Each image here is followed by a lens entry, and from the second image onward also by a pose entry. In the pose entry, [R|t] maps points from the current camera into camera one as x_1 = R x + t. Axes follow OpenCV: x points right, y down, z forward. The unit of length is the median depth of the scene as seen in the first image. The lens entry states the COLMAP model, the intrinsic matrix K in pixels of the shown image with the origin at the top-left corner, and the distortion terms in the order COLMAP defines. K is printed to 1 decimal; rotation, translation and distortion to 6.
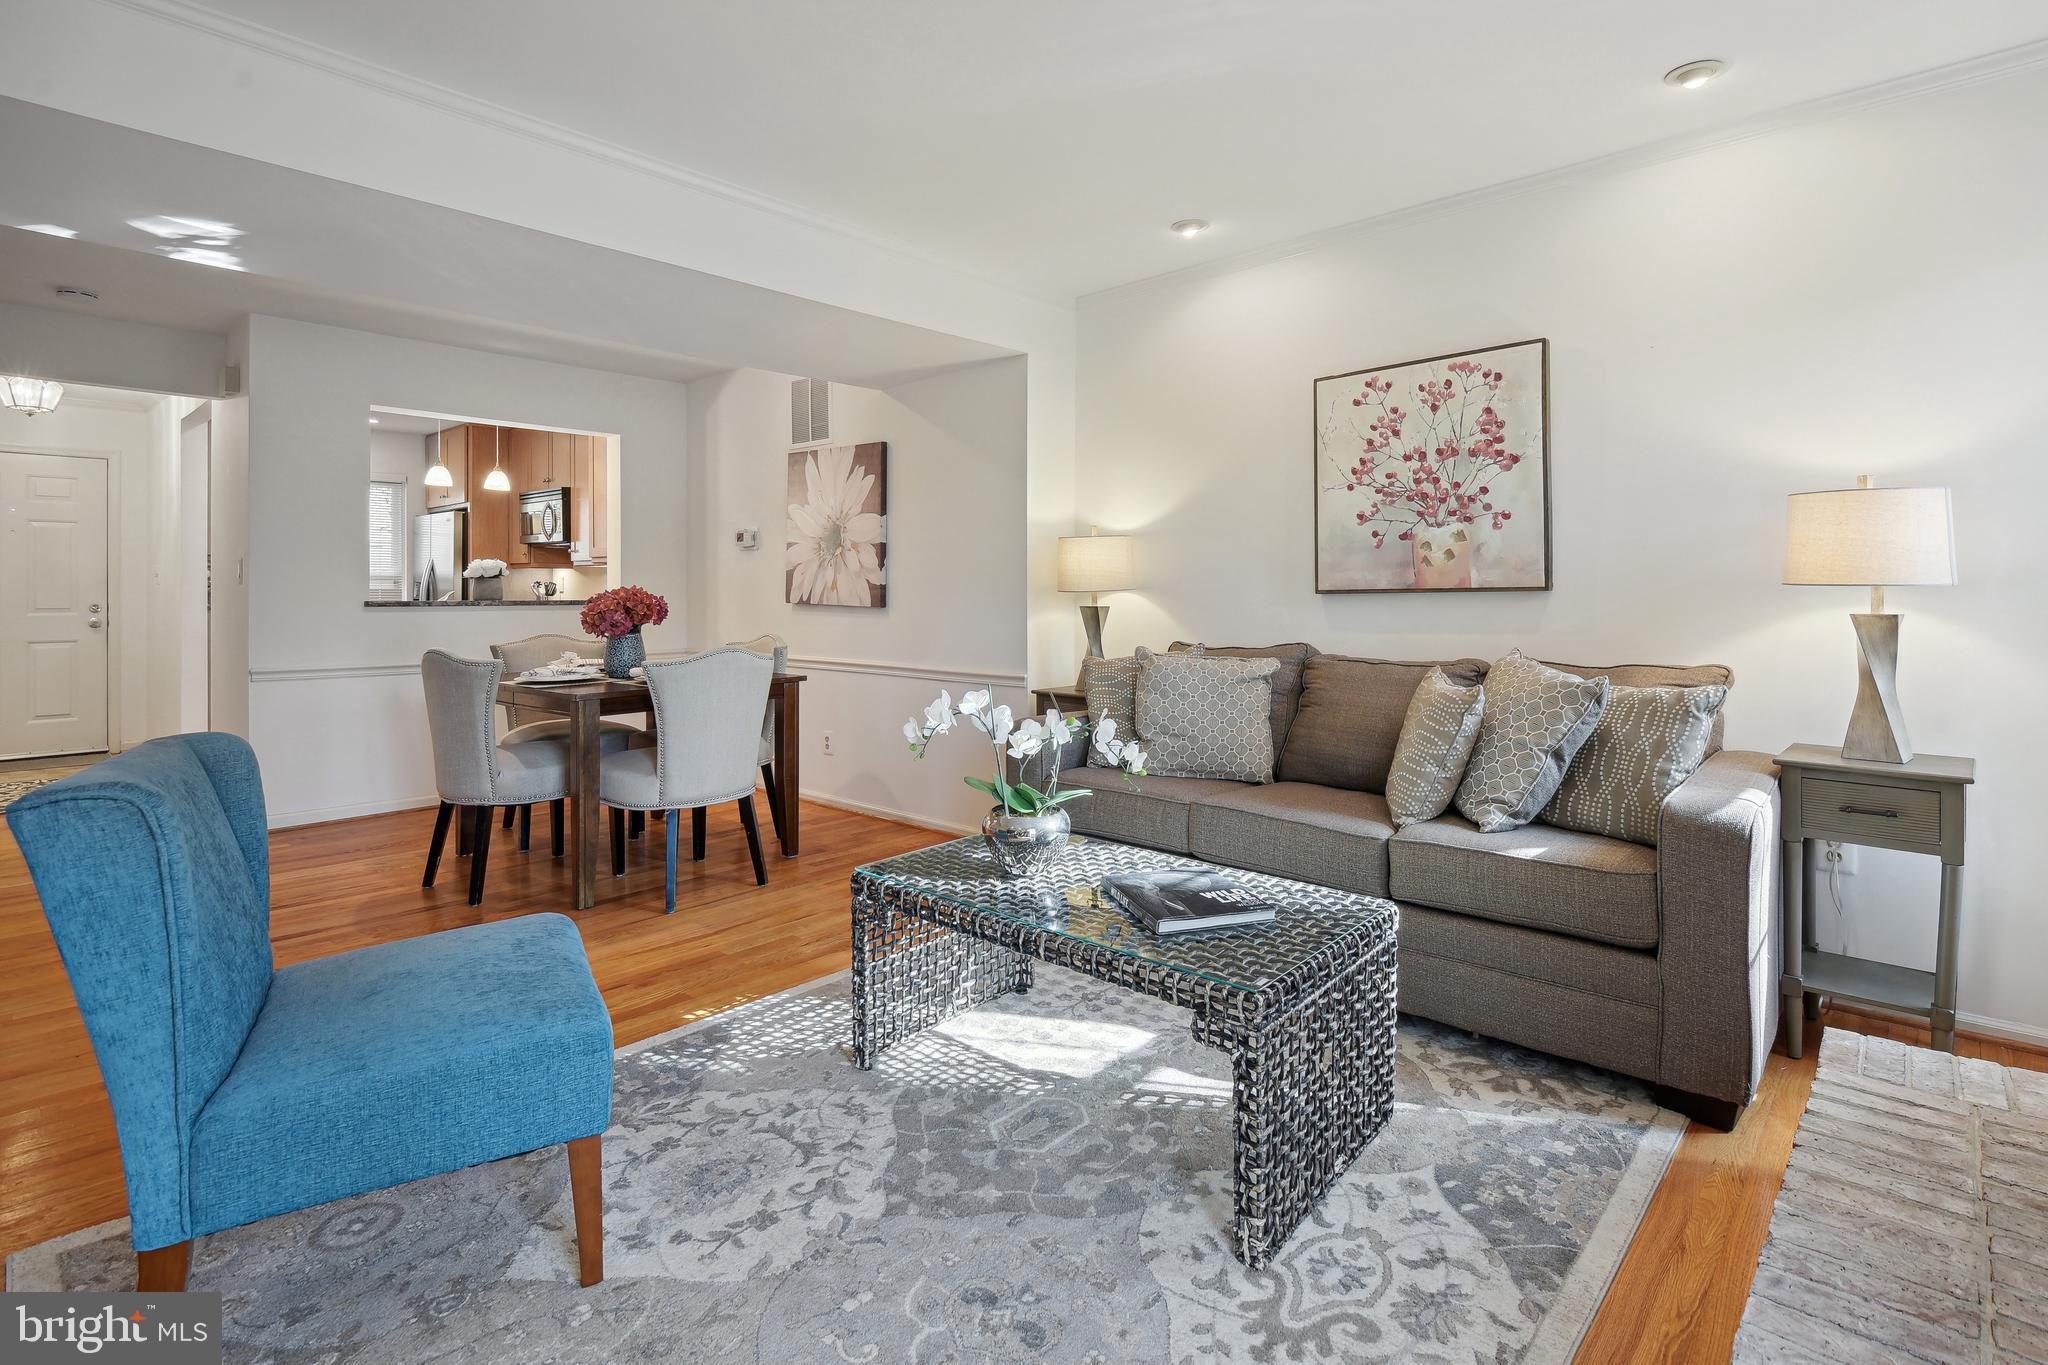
lens RADIAL K [[979.2, 0, 1092.0], [0, 979.2, 612.5], [0, 0, 1]] dist [0.008529, -0.004783]
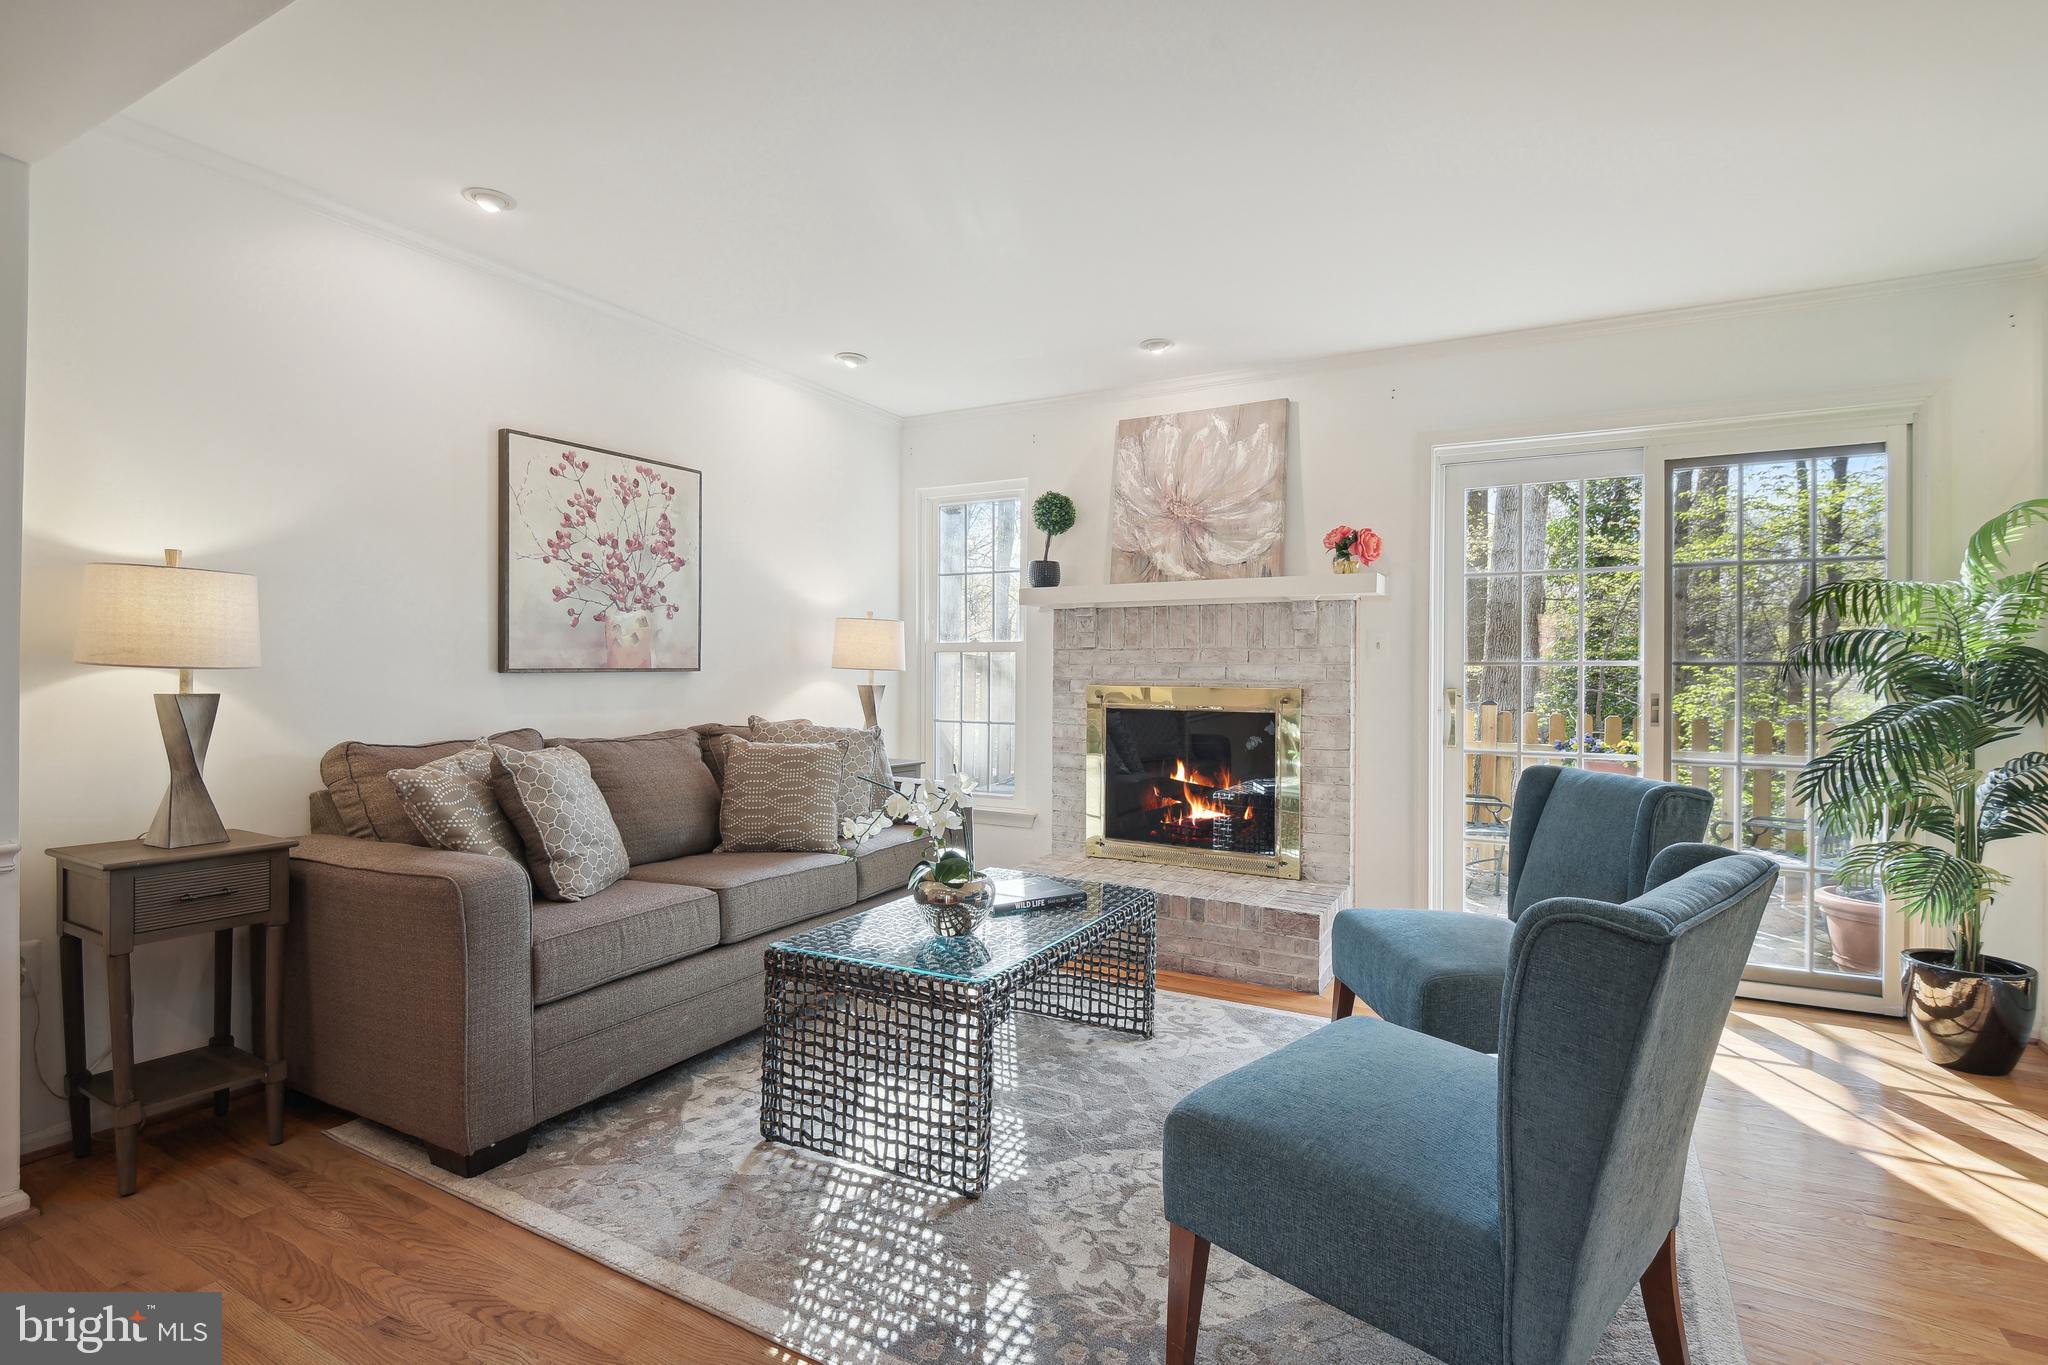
lens RADIAL K [[979.2, 0, 1016.1], [0, 979.2, 672.4], [0, 0, 1]] dist [0.008529, -0.004783]
pose [[-0.204599, 0.003578, 0.978839, -0.786856], [0.015880, 0.999874, -0.000336, -0.013264], [-0.978717, 0.015475, -0.204630, 0.796119]]
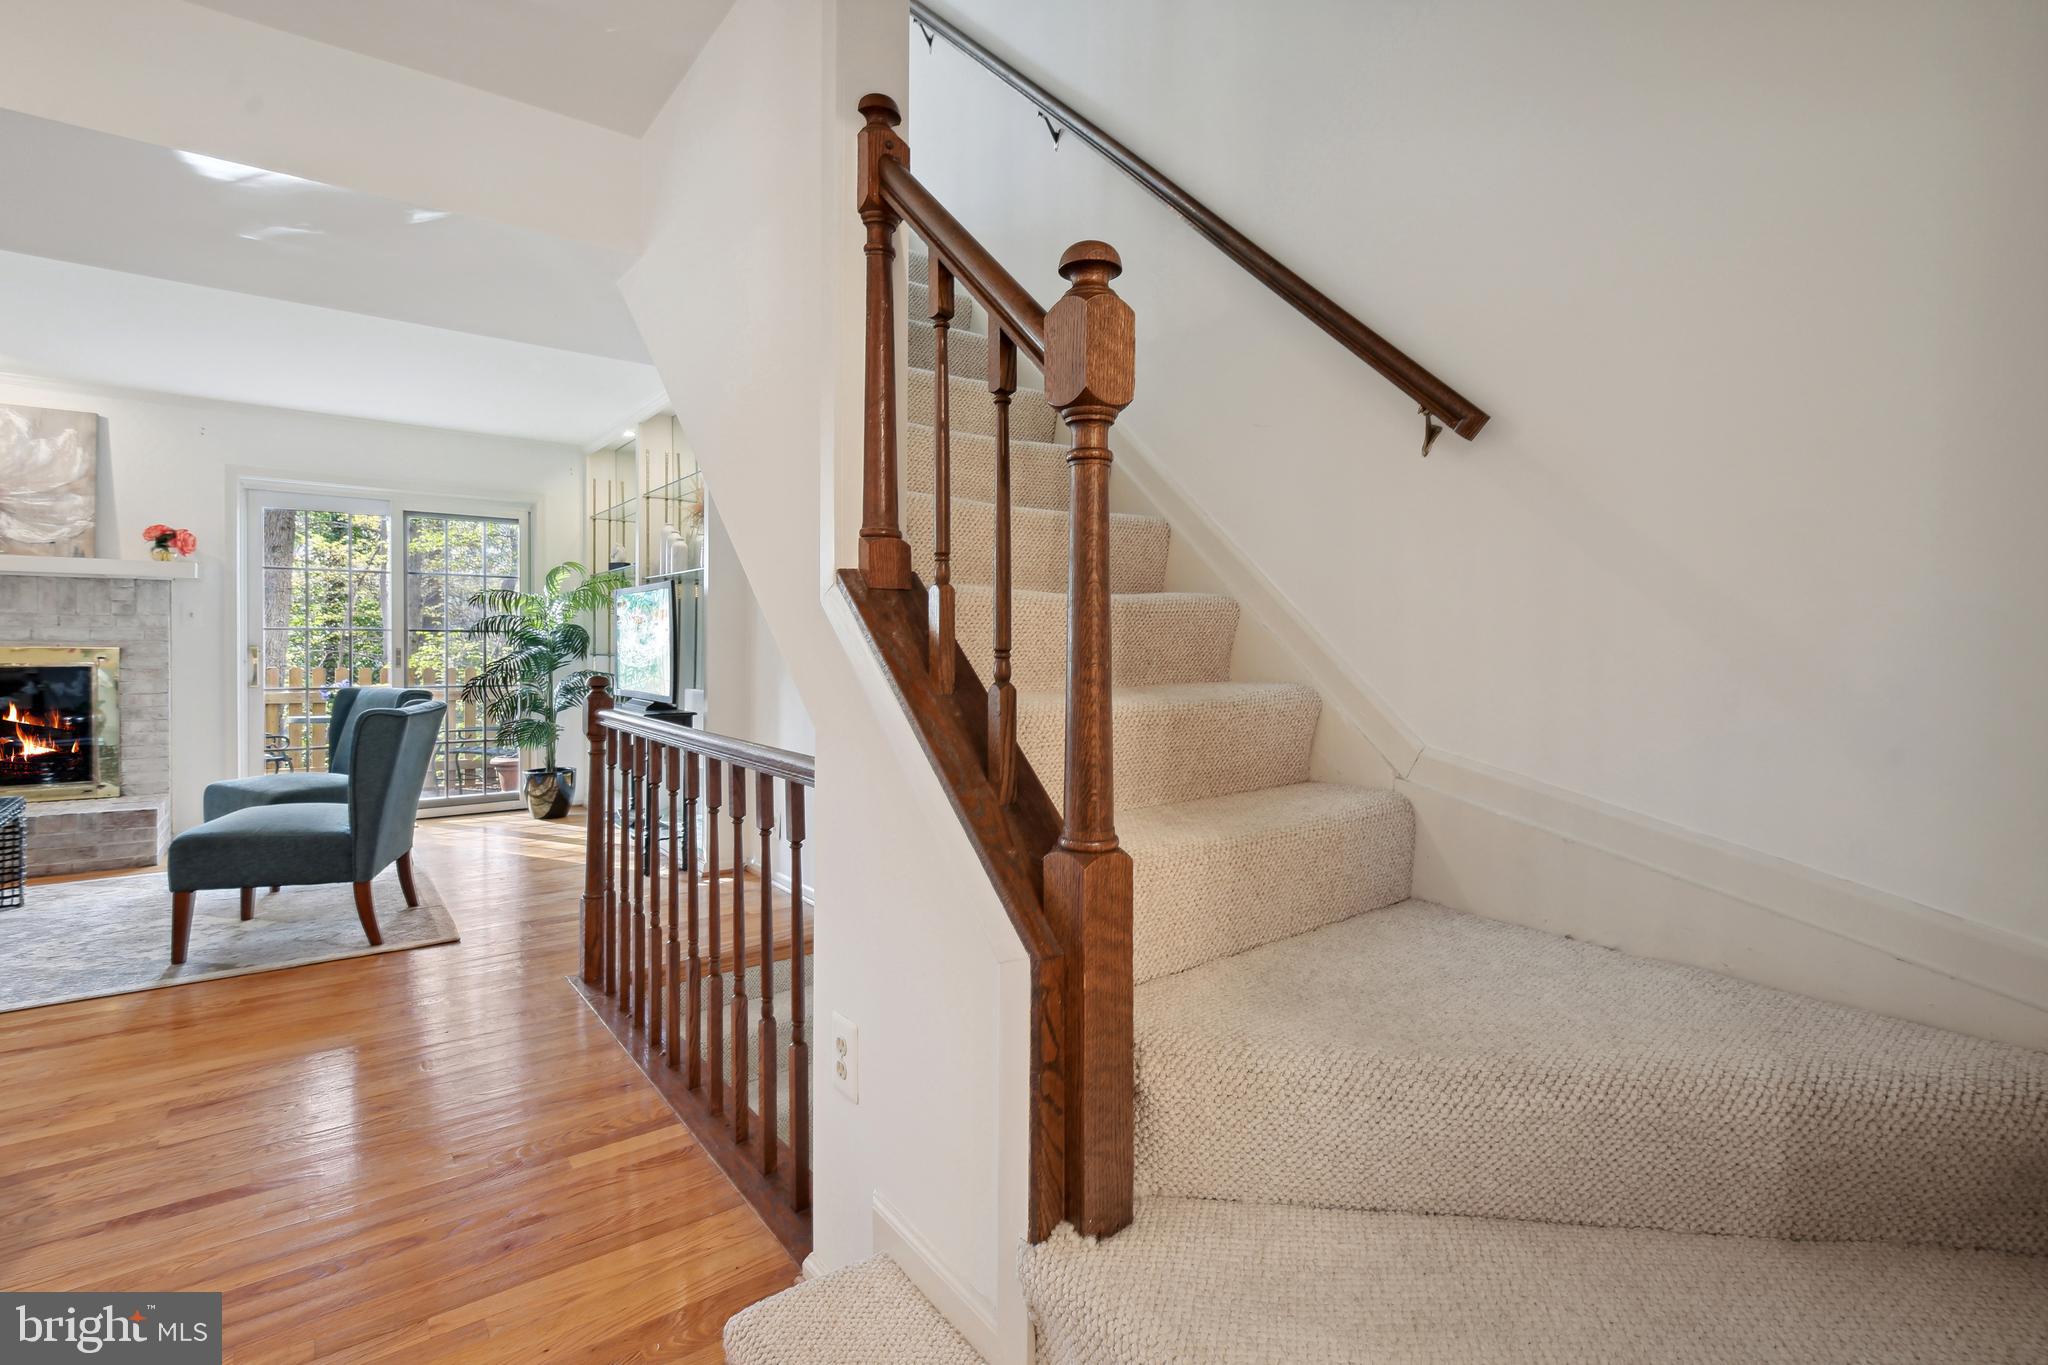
lens RADIAL K [[946.7, 0, 1055.5], [0, 946.7, 655.1], [0, 0, 1]] dist [0.019133, -0.009569]
pose [[-0.983330, -0.003527, 0.181794, -1.403851], [0.002565, 0.999443, 0.033263, -0.021544], [-0.181810, 0.033174, -0.982774, 1.419328]]
